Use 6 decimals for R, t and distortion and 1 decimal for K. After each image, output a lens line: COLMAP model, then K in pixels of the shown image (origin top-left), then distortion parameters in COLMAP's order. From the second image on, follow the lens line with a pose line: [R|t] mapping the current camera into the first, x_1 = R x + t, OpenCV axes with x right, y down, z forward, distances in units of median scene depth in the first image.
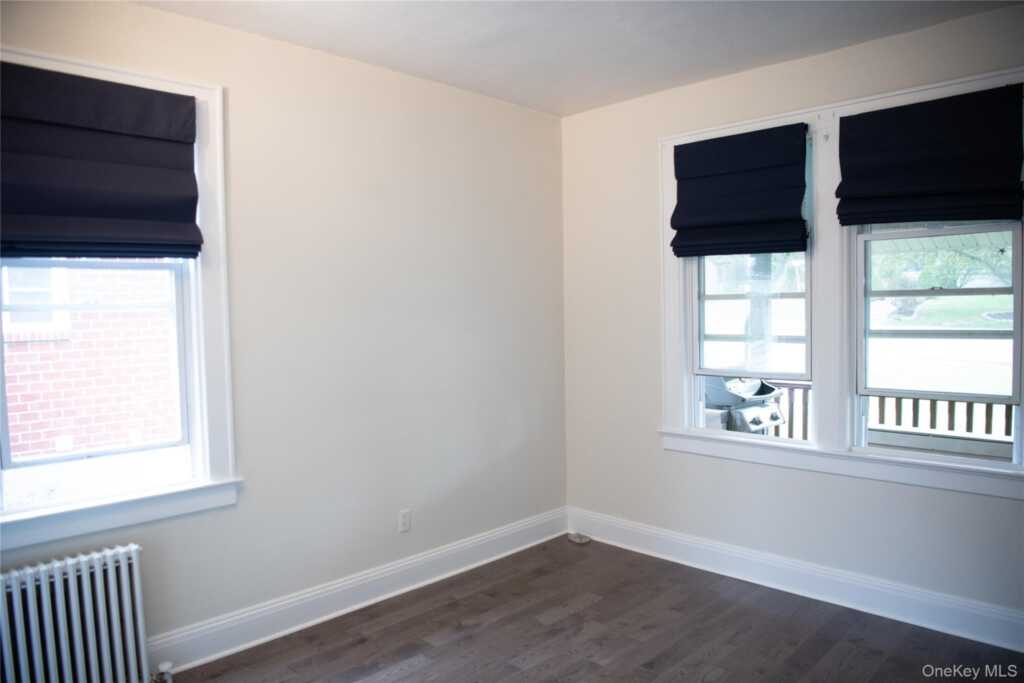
lens RADIAL K [[690.9, 0, 511.9], [0, 690.9, 344.9], [0, 0, 1]] dist [-0.073280, -0.000369]
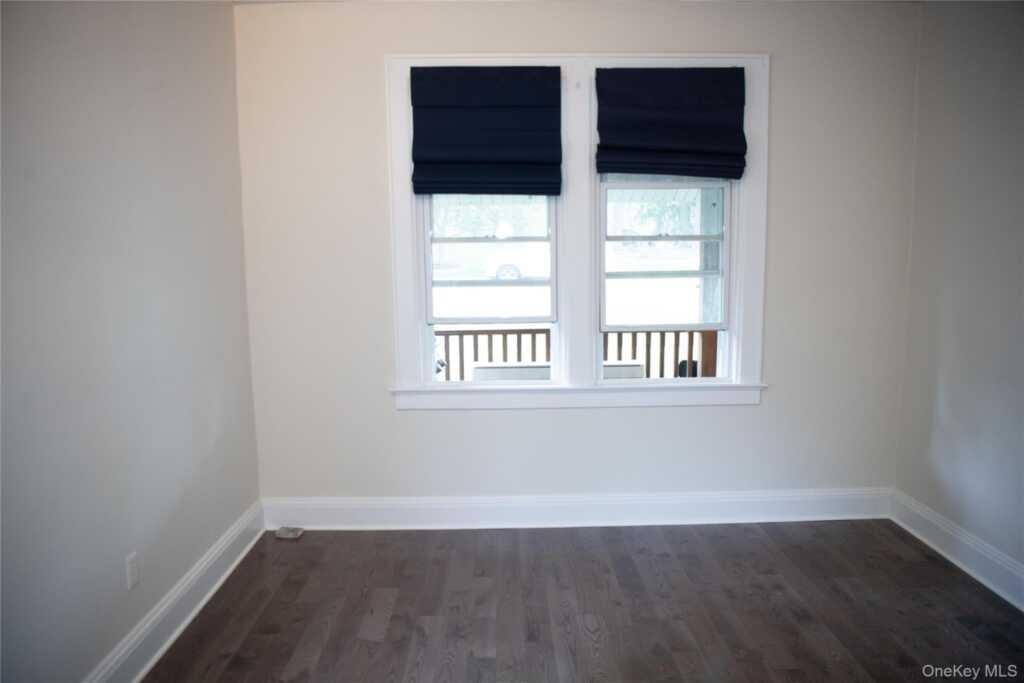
lens RADIAL K [[711.1, 0, 511.4], [0, 711.1, 343.1], [0, 0, 1]] dist [-0.063845, 0.005366]
pose [[0.699324, -0.083337, 0.709930, -0.379082], [0.033254, 0.995898, 0.084149, -0.009167], [-0.714031, -0.035240, 0.699227, 0.291599]]
